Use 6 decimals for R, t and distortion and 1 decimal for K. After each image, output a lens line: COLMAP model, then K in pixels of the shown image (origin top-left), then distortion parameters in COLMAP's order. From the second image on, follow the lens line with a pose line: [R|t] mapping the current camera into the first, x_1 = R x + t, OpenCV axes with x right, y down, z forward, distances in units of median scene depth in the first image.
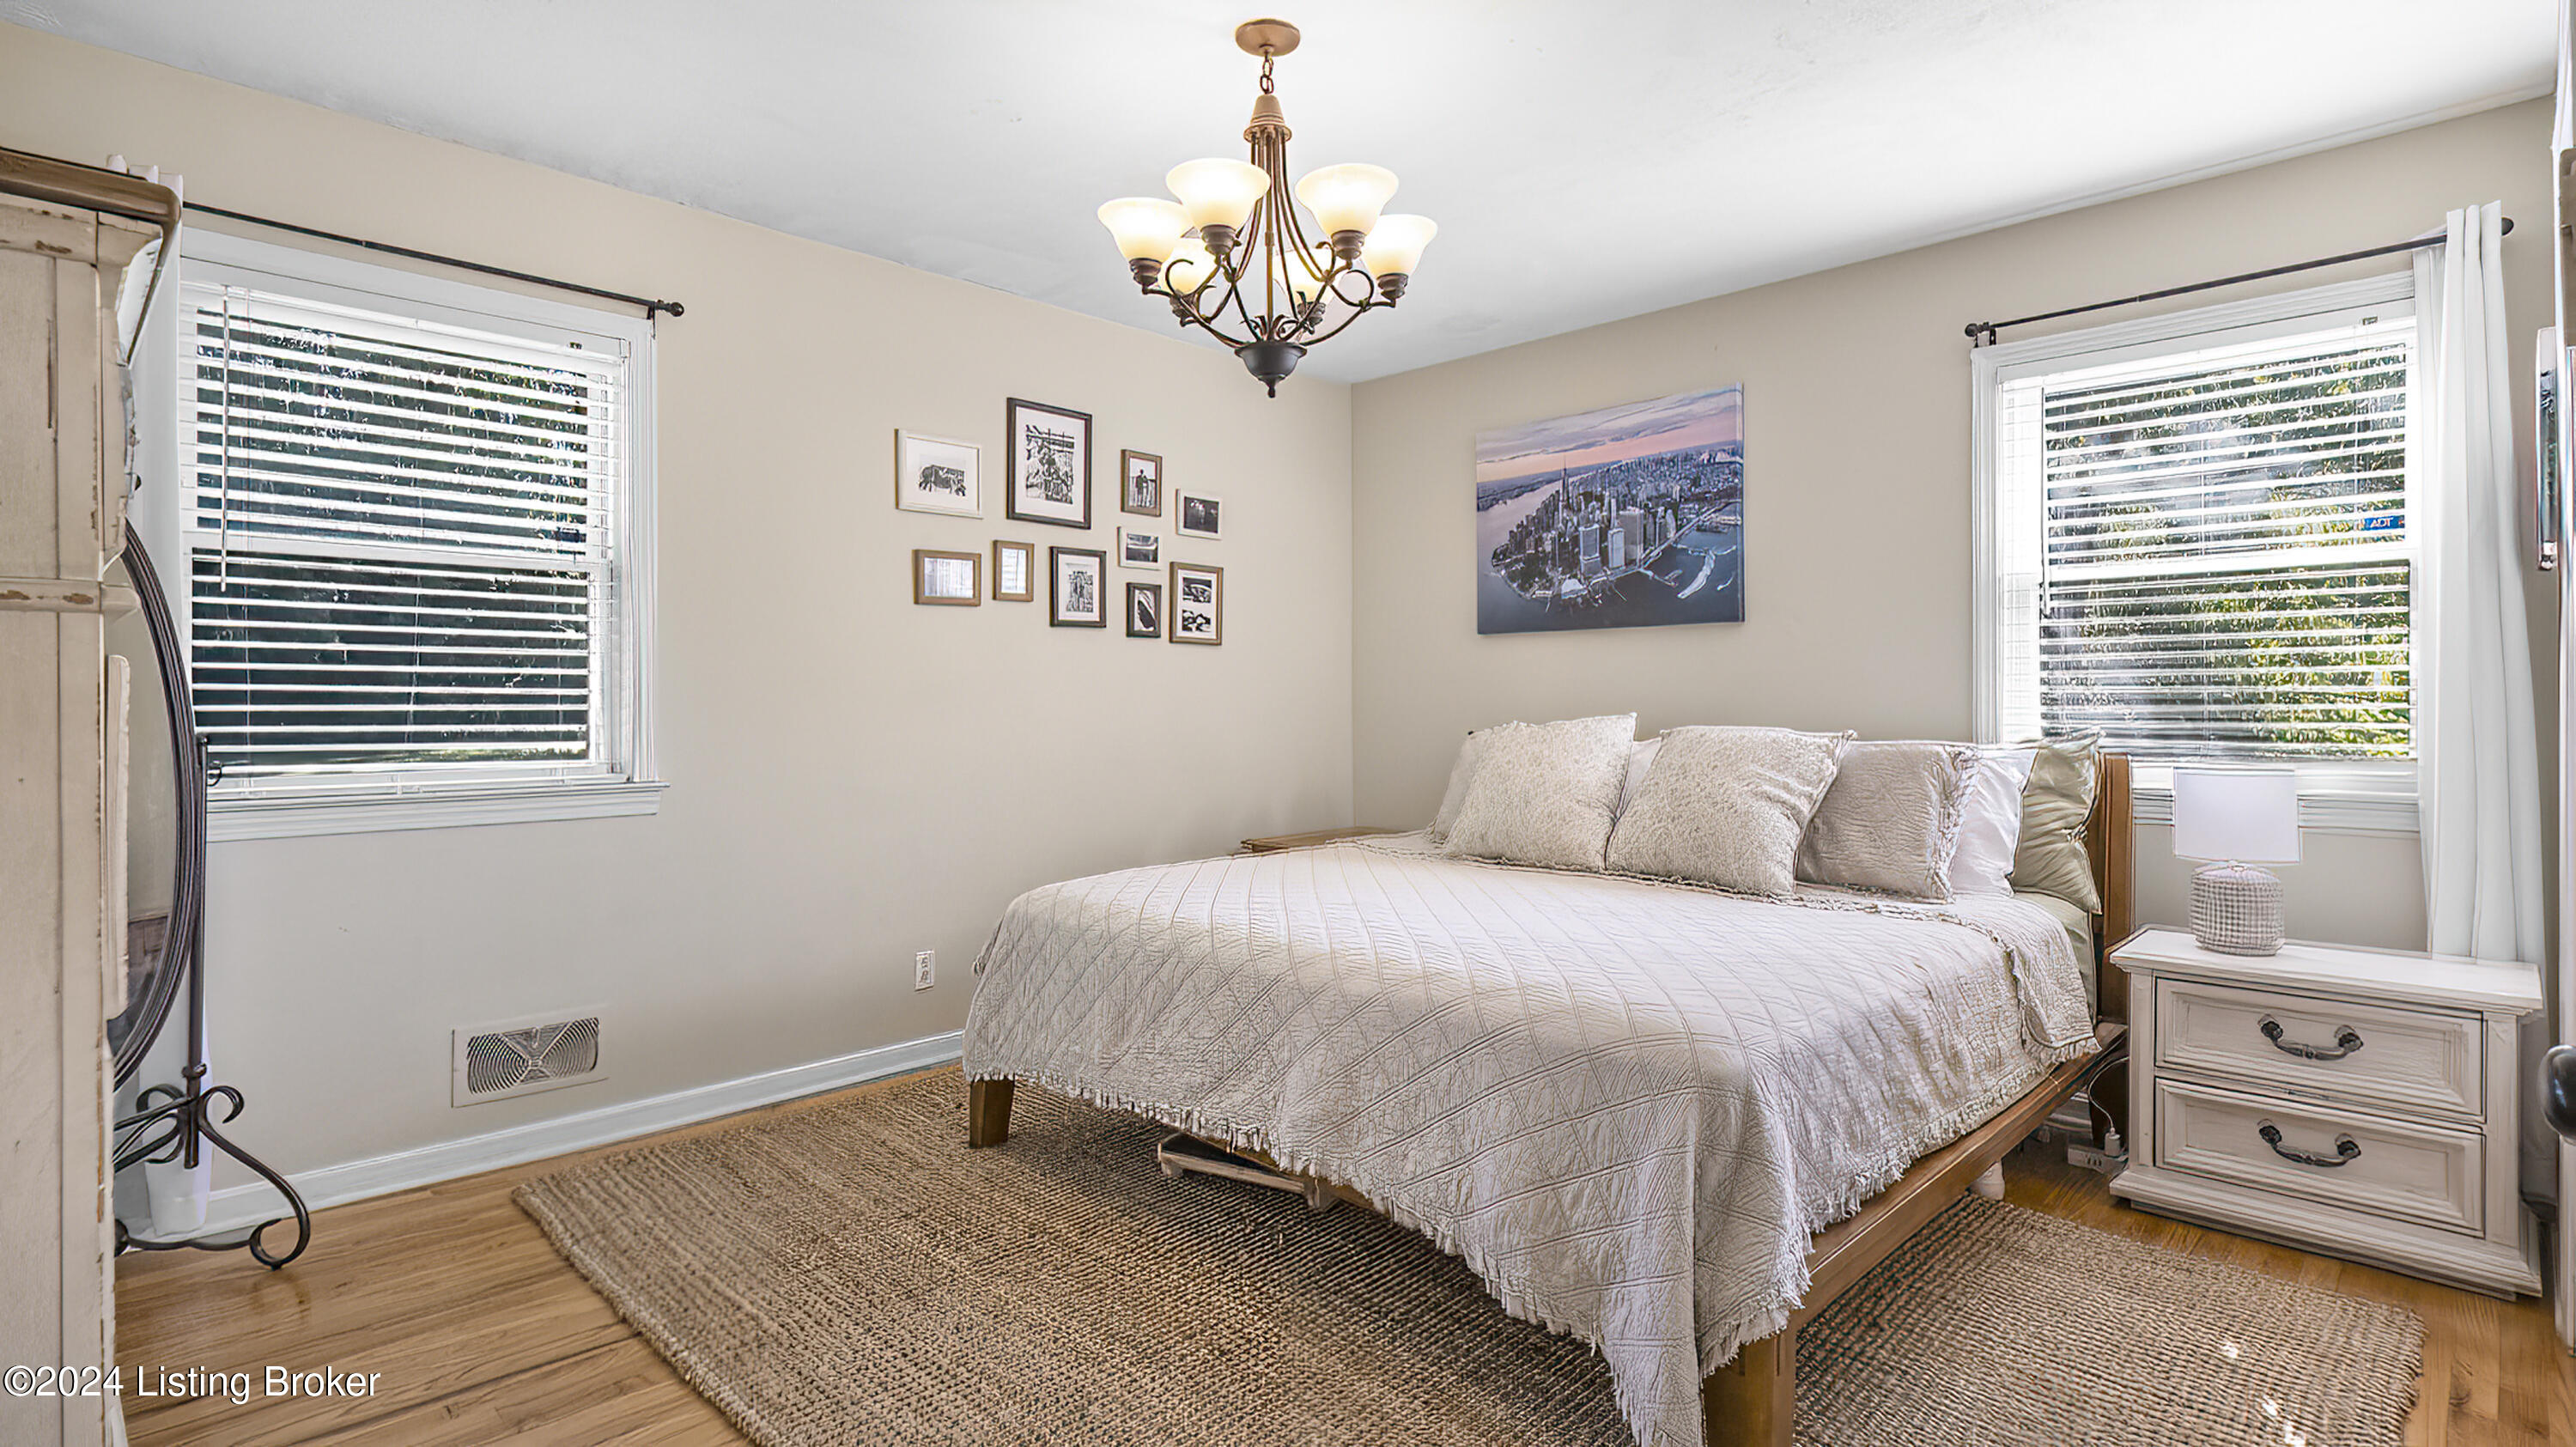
lens RADIAL K [[1252.9, 0, 1289.4], [0, 1252.9, 707.3], [0, 0, 1]] dist [0.003075, 0.000247]
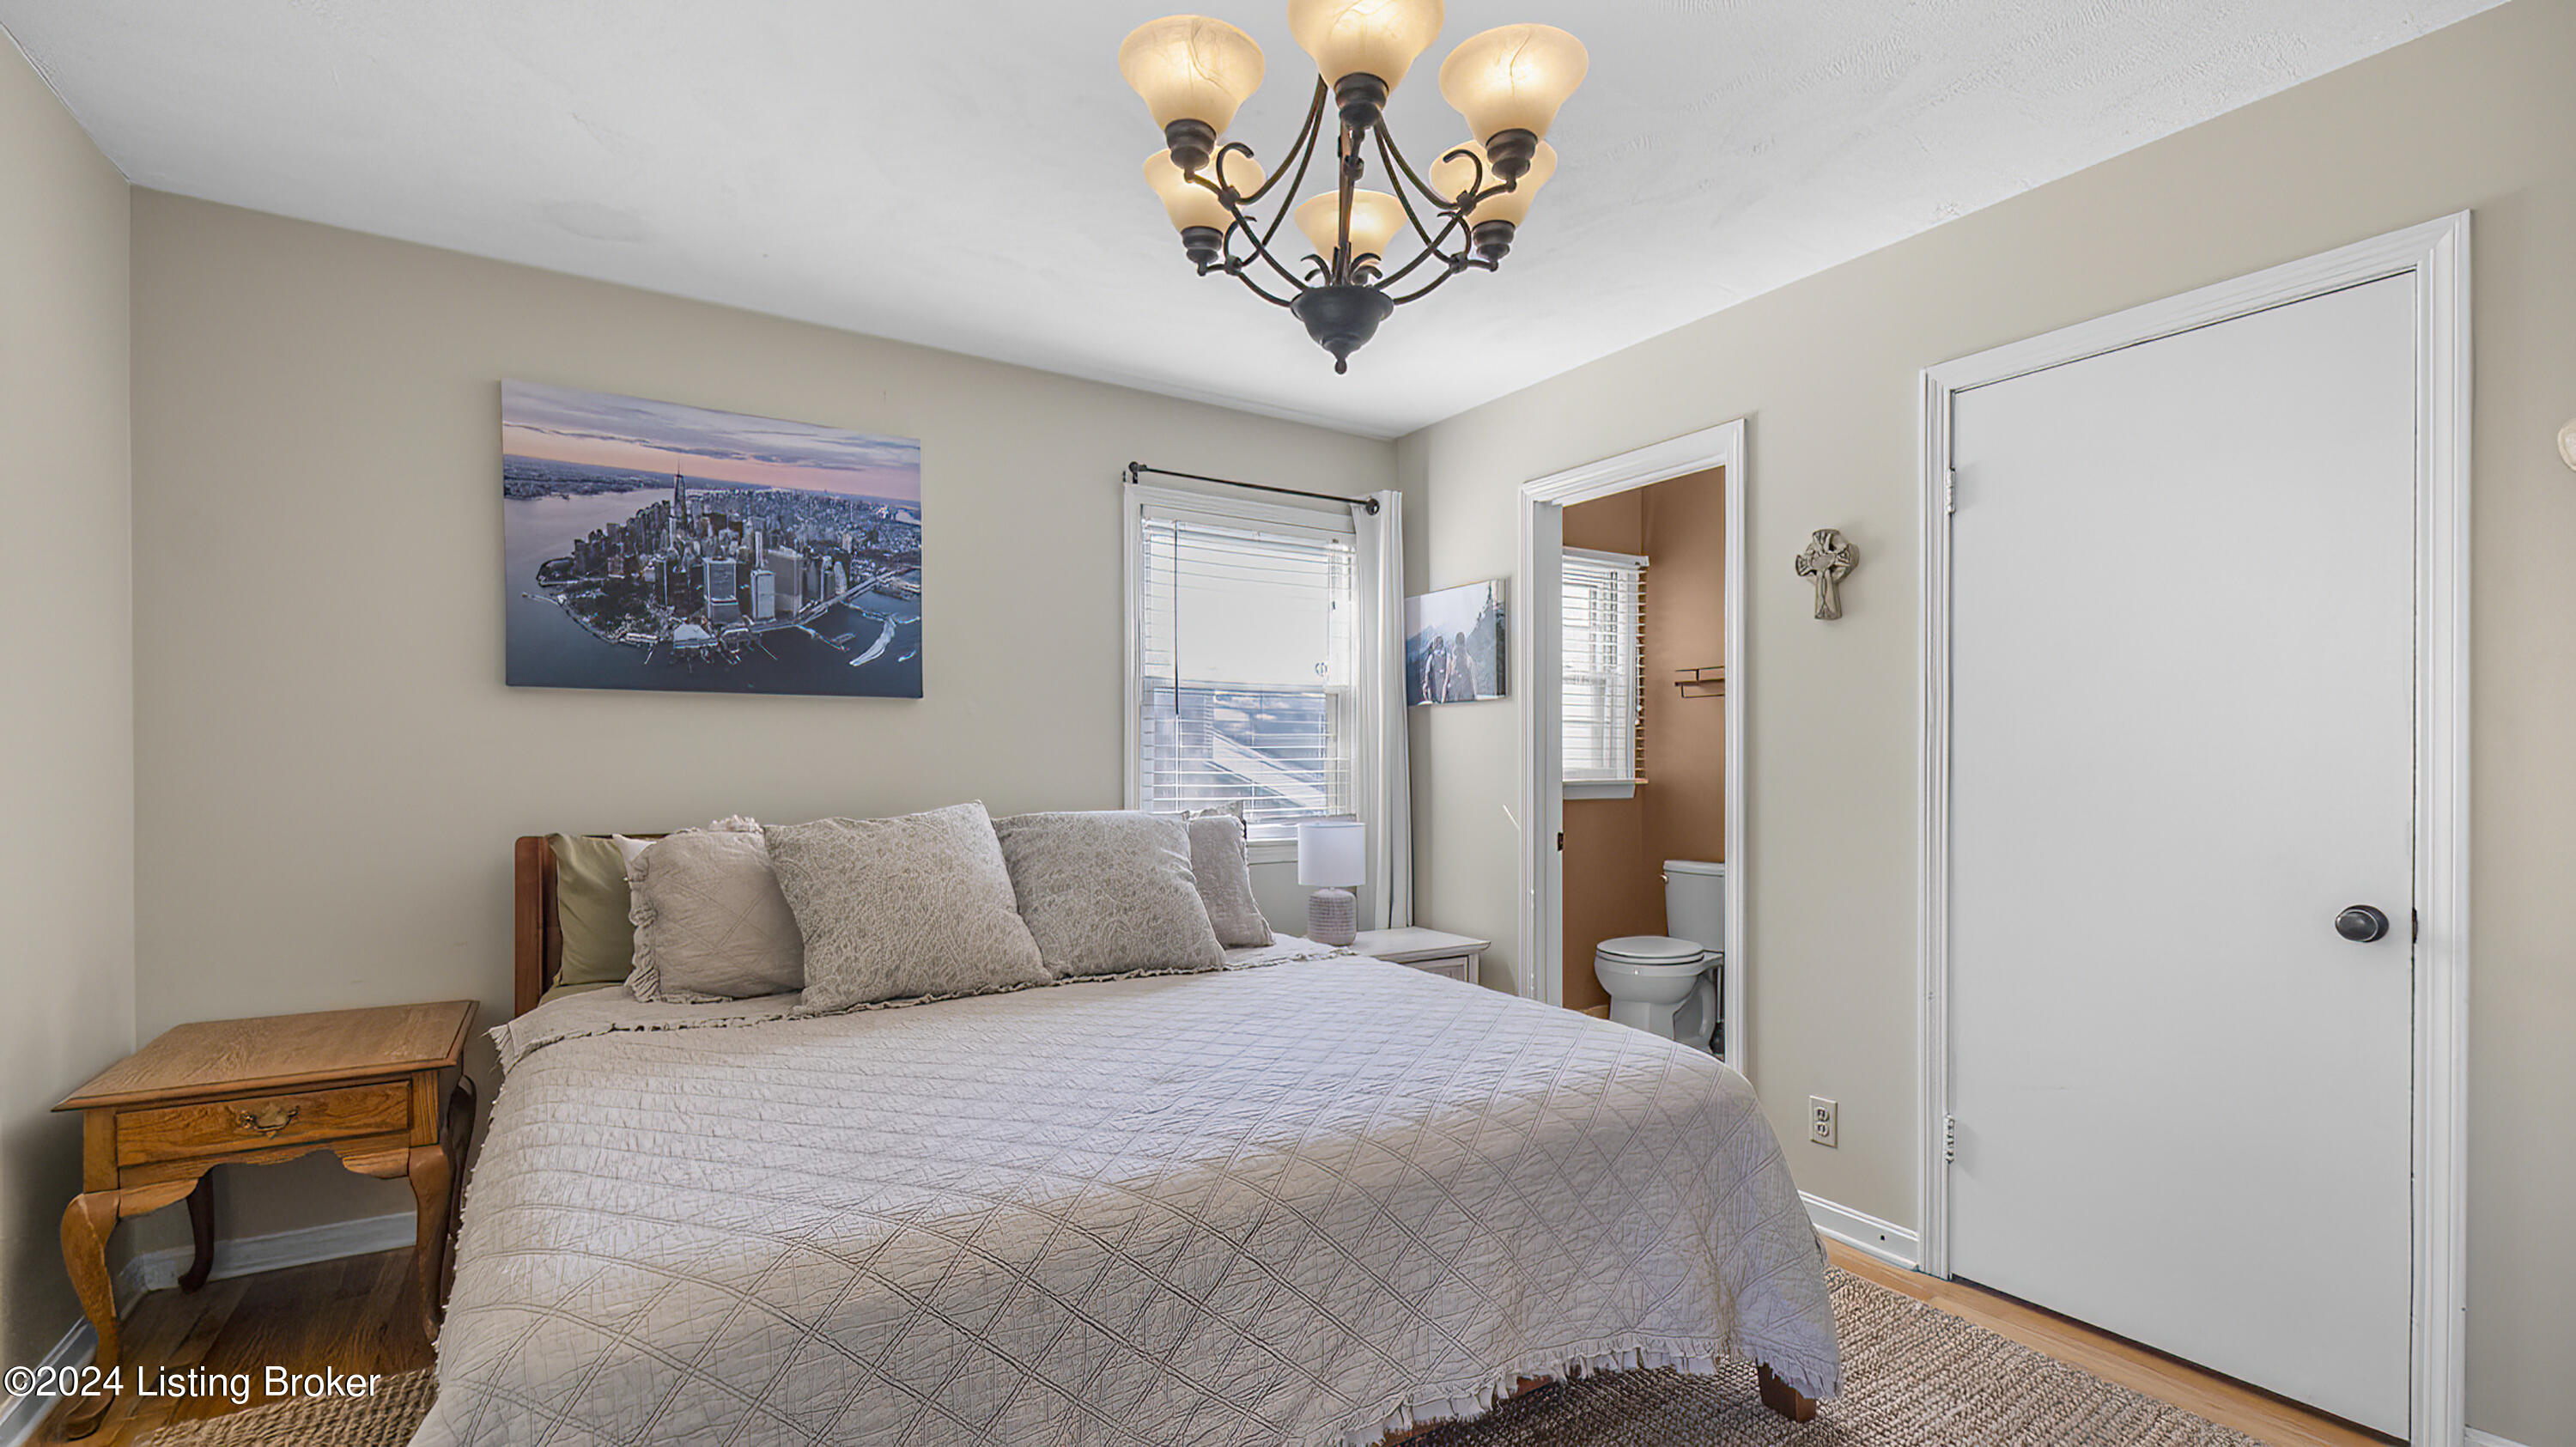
lens RADIAL K [[1094.0, 0, 1320.2], [0, 1094.0, 773.4], [0, 0, 1]] dist [0.009431, -0.000451]
pose [[0.199766, -0.008395, 0.979808, -0.358091], [0.006383, 0.999953, 0.007266, -0.014850], [-0.979823, 0.004802, 0.199810, 0.509521]]
